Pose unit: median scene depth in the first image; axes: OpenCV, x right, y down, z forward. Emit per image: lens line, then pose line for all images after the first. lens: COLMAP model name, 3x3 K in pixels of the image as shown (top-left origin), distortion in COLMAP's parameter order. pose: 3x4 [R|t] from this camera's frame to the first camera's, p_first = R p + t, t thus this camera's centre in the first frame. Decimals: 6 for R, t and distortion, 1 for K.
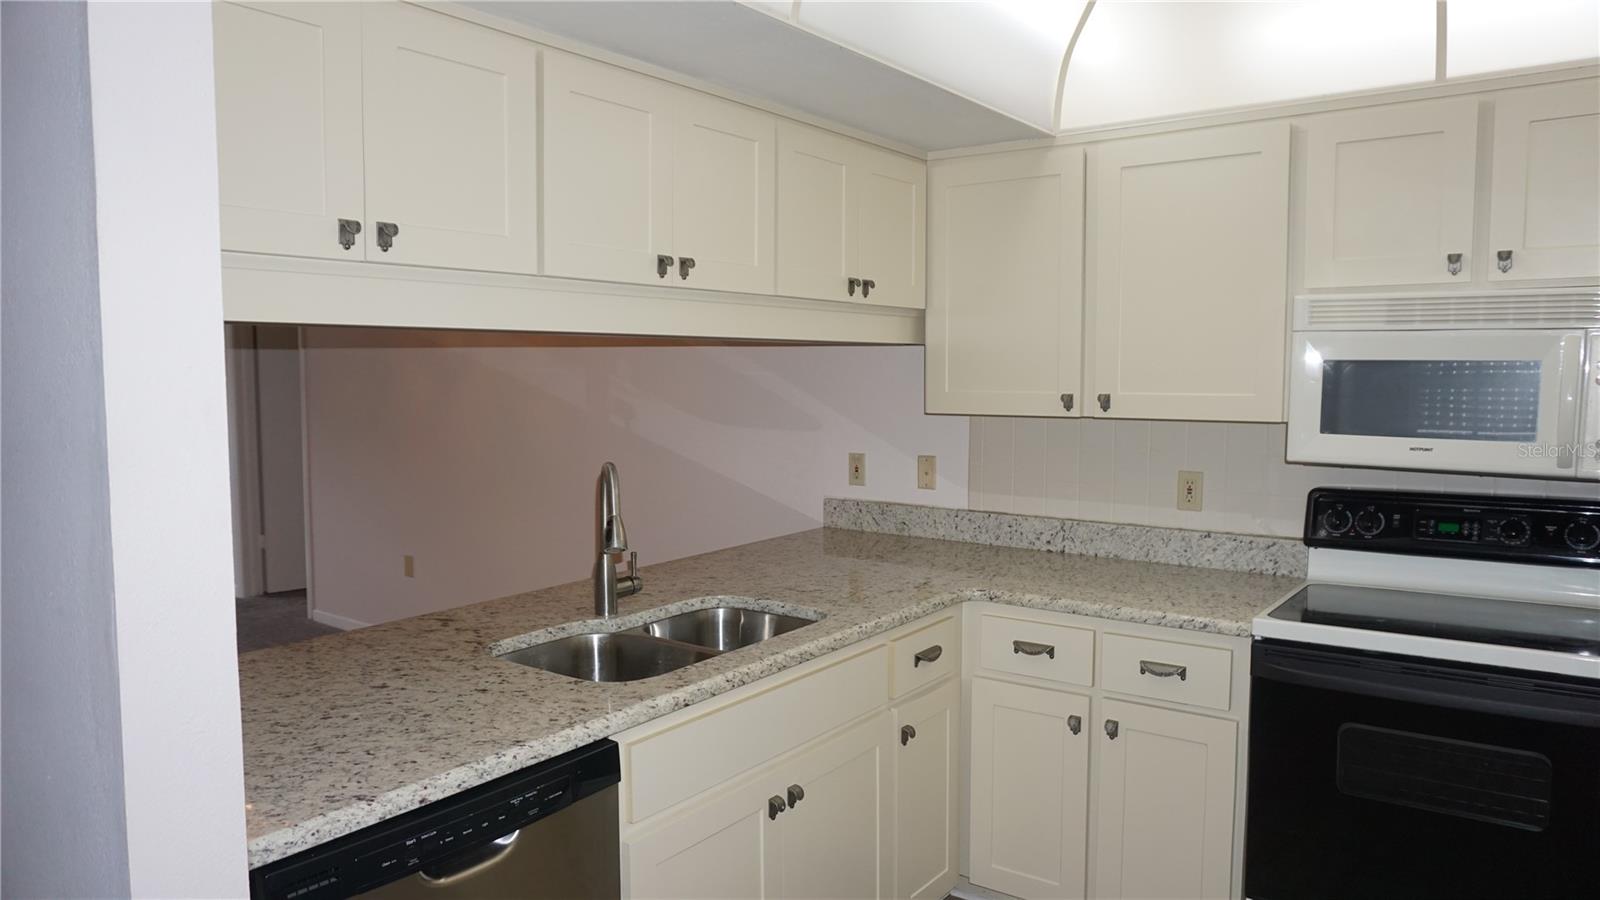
lens RADIAL K [[1066.9, 0, 793.0], [0, 1066.9, 454.0], [0, 0, 1]] dist [-0.080039, 0.062714]
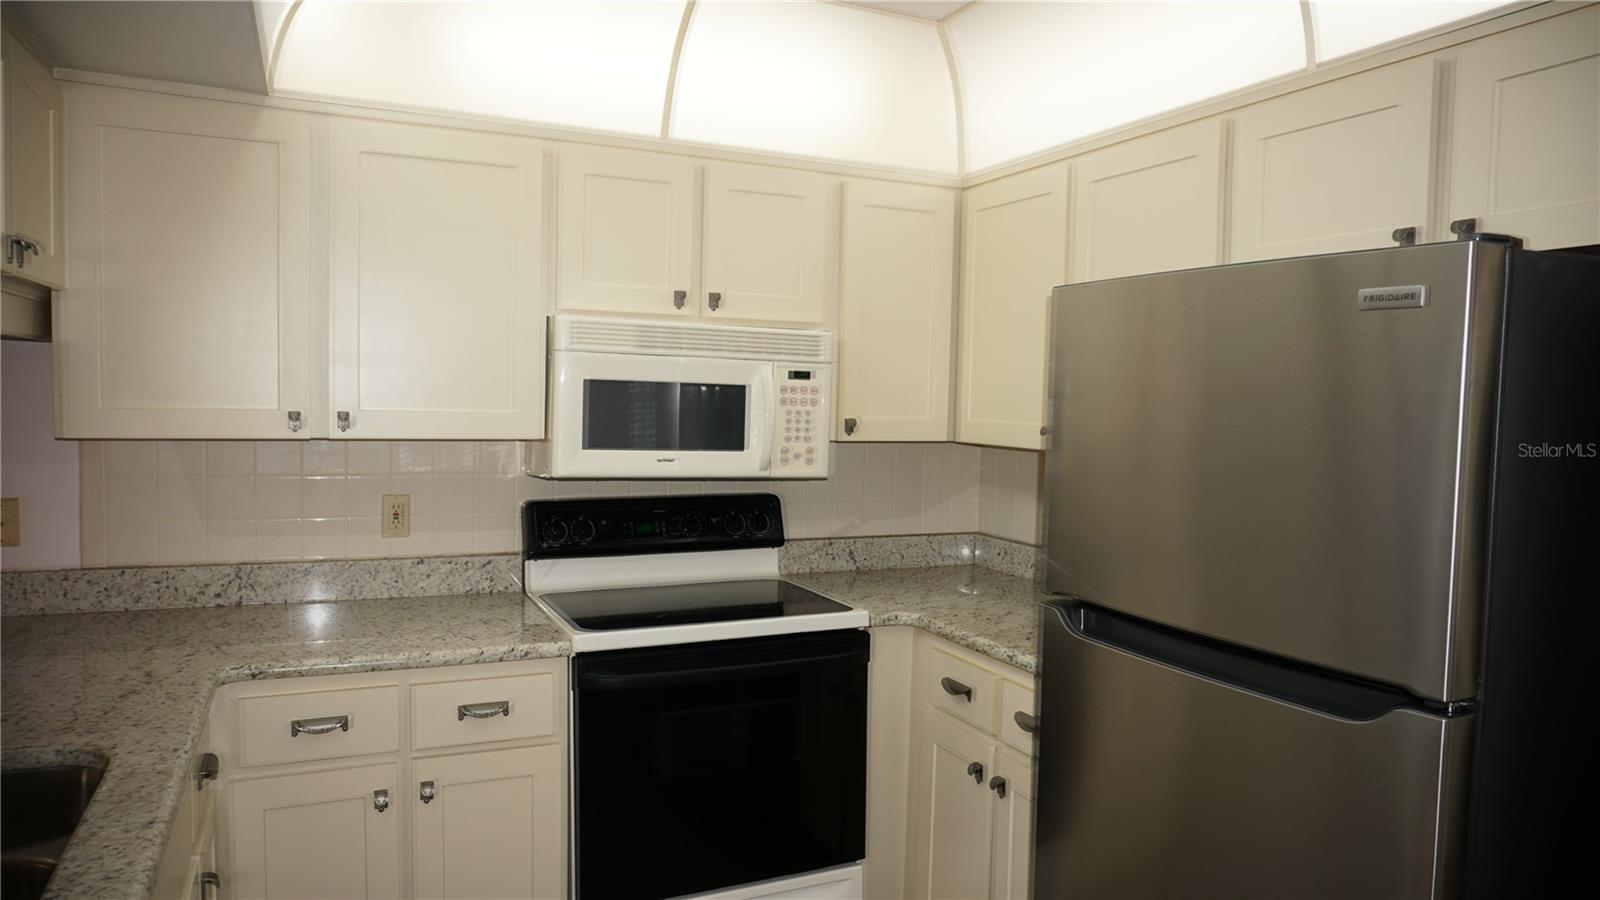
lens RADIAL K [[1072.1, 0, 808.0], [0, 1072.1, 451.5], [0, 0, 1]] dist [-0.059707, 0.035576]
pose [[0.465983, -0.035062, 0.884099, -0.298055], [0.043707, 0.998907, 0.016578, -0.022491], [-0.883714, 0.030916, 0.467006, 0.272596]]
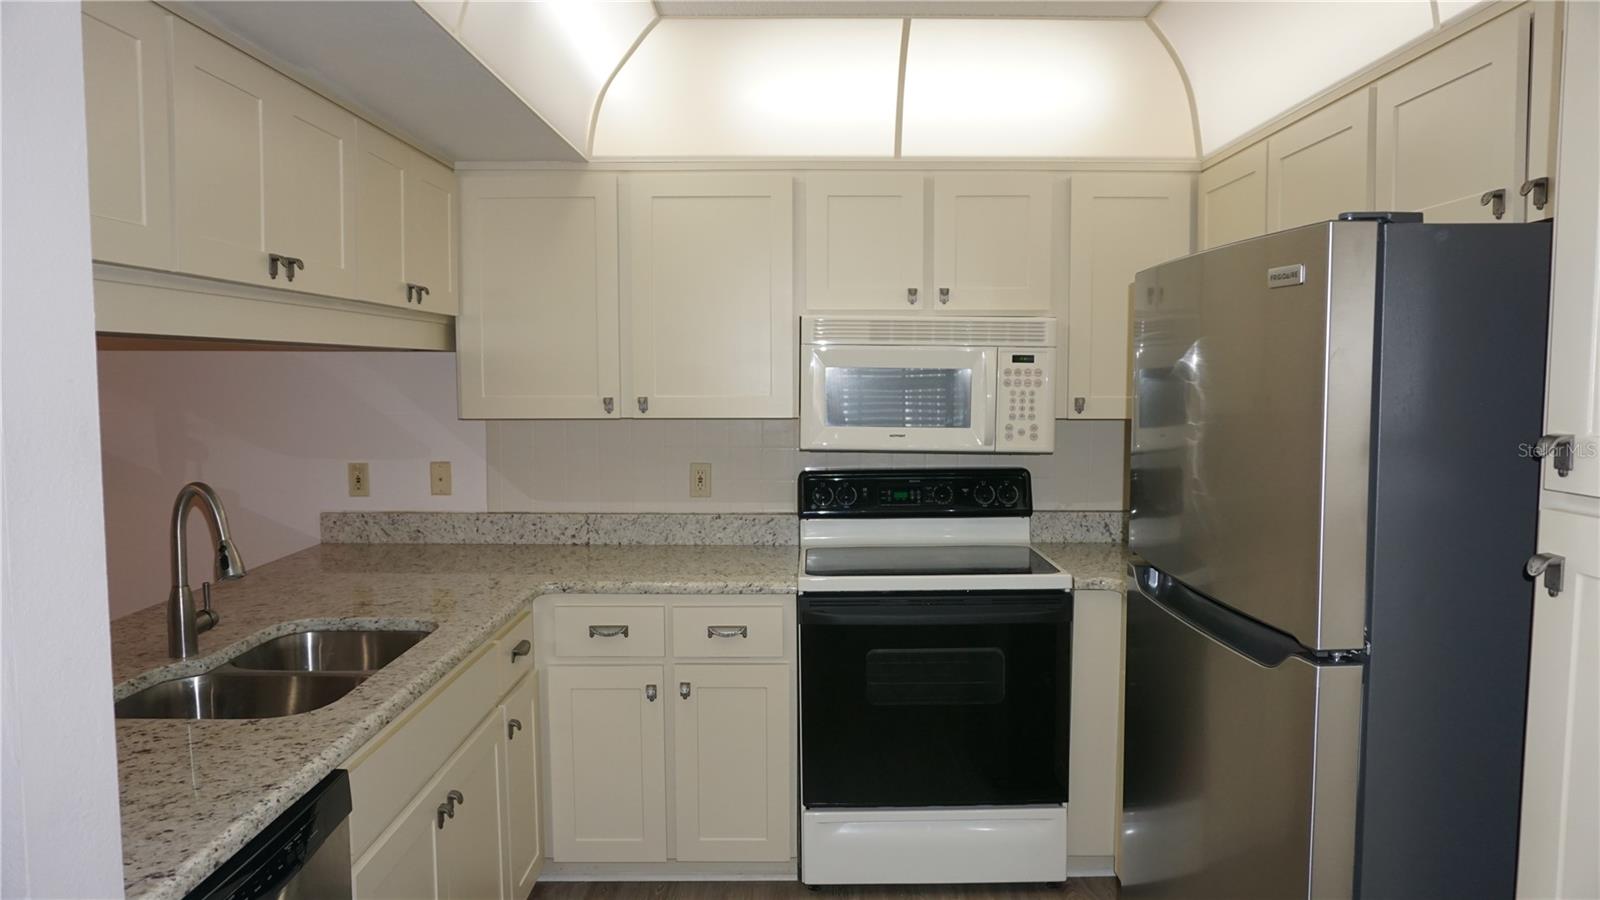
lens RADIAL K [[1072.1, 0, 808.0], [0, 1072.1, 451.5], [0, 0, 1]] dist [-0.059707, 0.035576]
pose [[0.798761, -0.042462, 0.600149, -0.253765], [0.045714, 0.998906, 0.009833, -0.002612], [-0.599910, 0.019581, 0.799828, -0.009666]]
